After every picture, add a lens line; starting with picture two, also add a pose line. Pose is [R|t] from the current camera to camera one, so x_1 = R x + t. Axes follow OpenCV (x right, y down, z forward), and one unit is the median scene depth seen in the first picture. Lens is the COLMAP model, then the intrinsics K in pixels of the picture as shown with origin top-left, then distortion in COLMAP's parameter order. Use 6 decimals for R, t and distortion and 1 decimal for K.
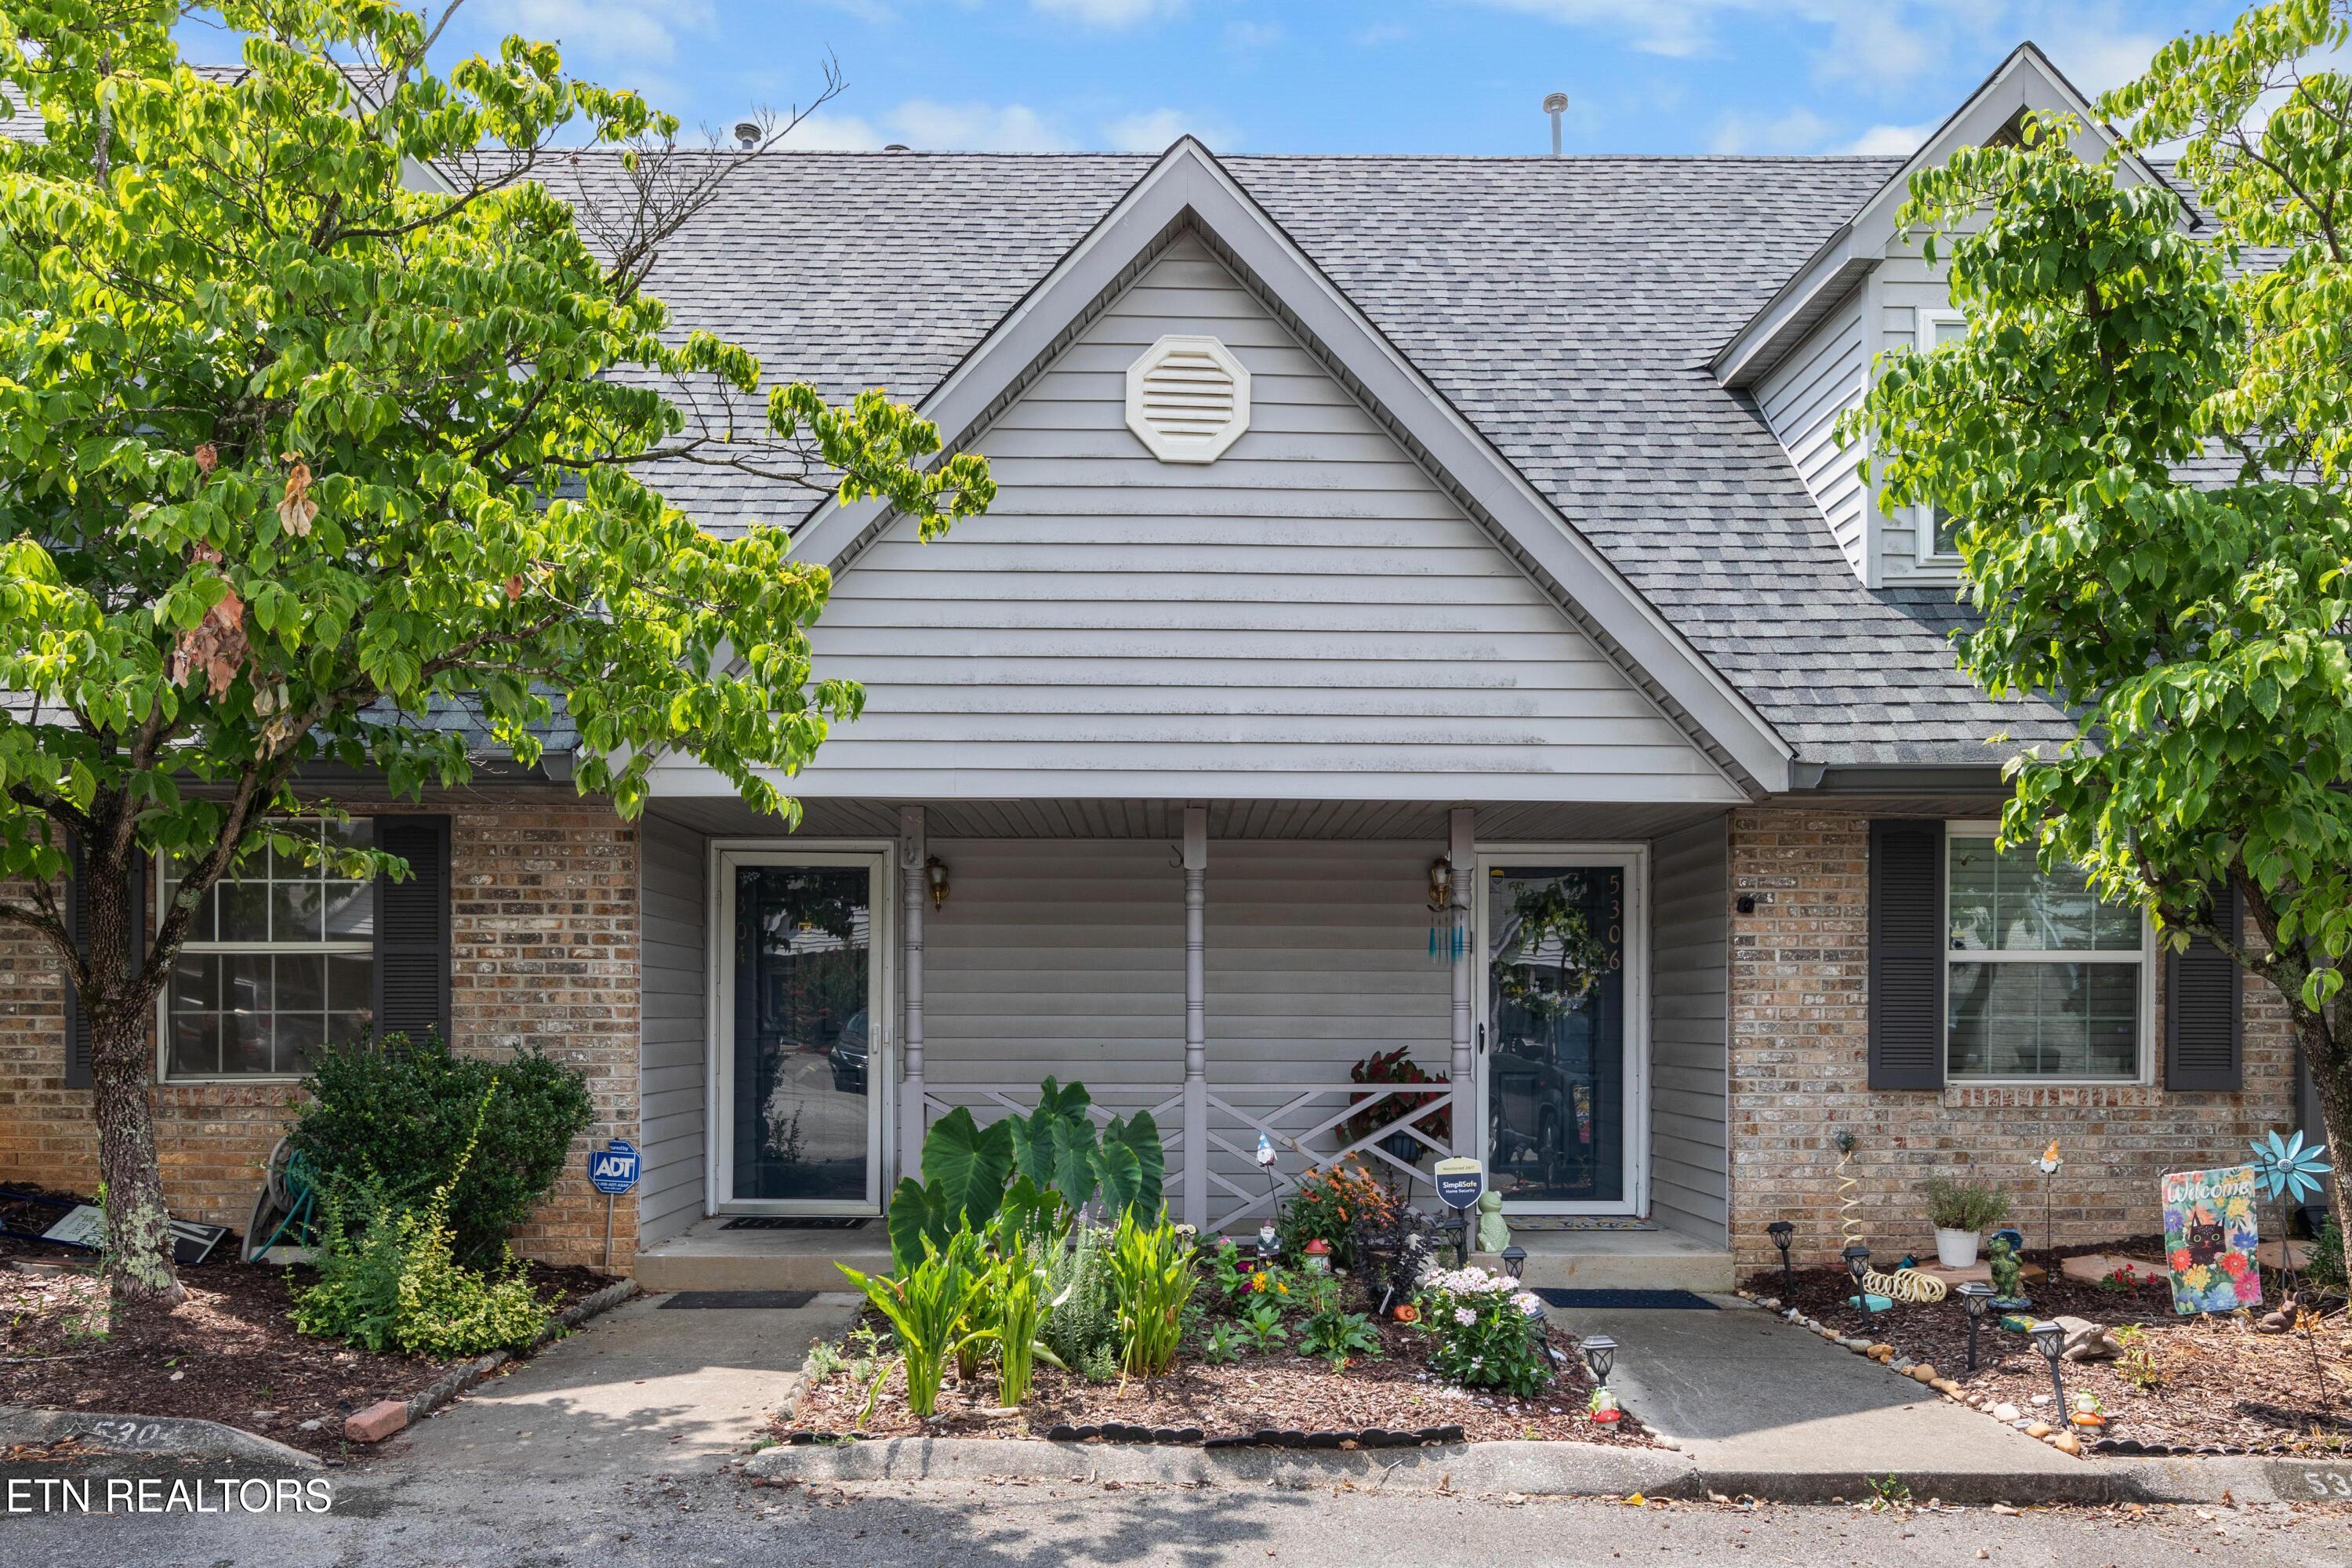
lens RADIAL K [[5789.6, 0, 1176.0], [0, 5789.6, 784.0], [0, 0, 1]] dist [0.017265, 0.033996]
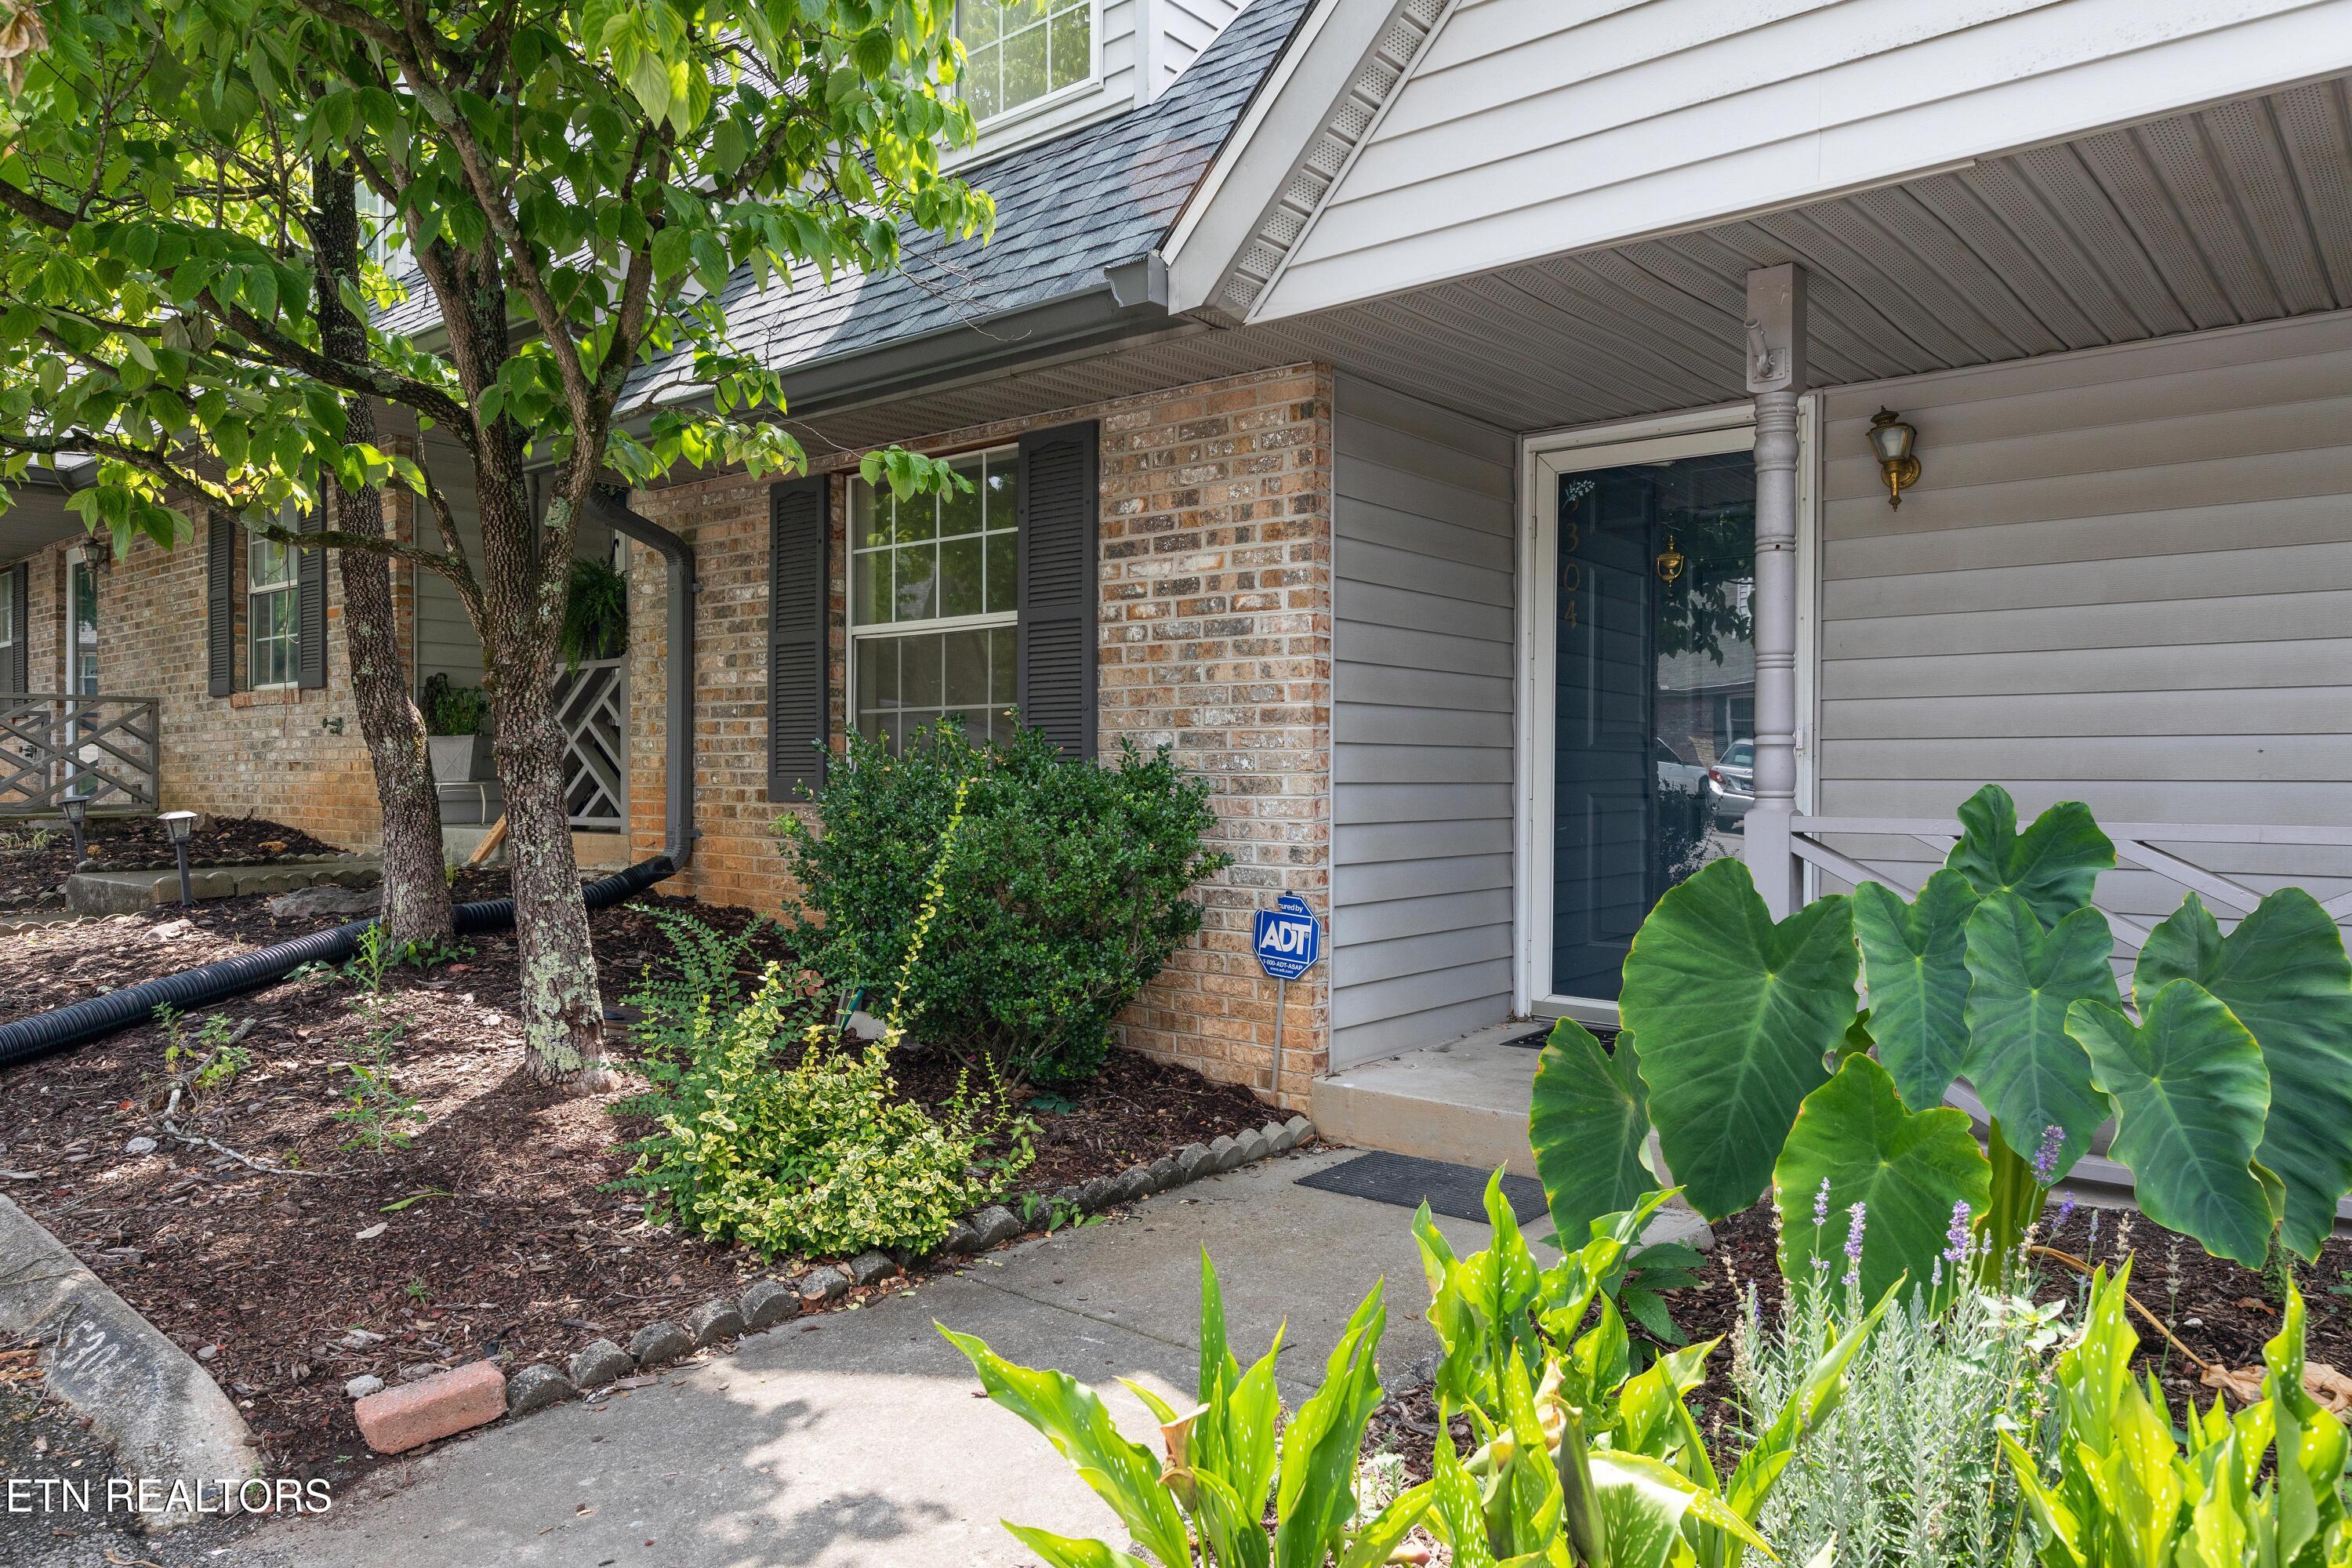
lens RADIAL K [[1530.4, 0, 1176.0], [0, 1530.4, 784.0], [0, 0, 1]] dist [0.008242, 0.000840]
pose [[0.743550, 0.003788, -0.668669, 0.005851], [0.002370, 0.999963, 0.008300, 0.048039], [0.668676, -0.007757, 0.743514, 0.867859]]
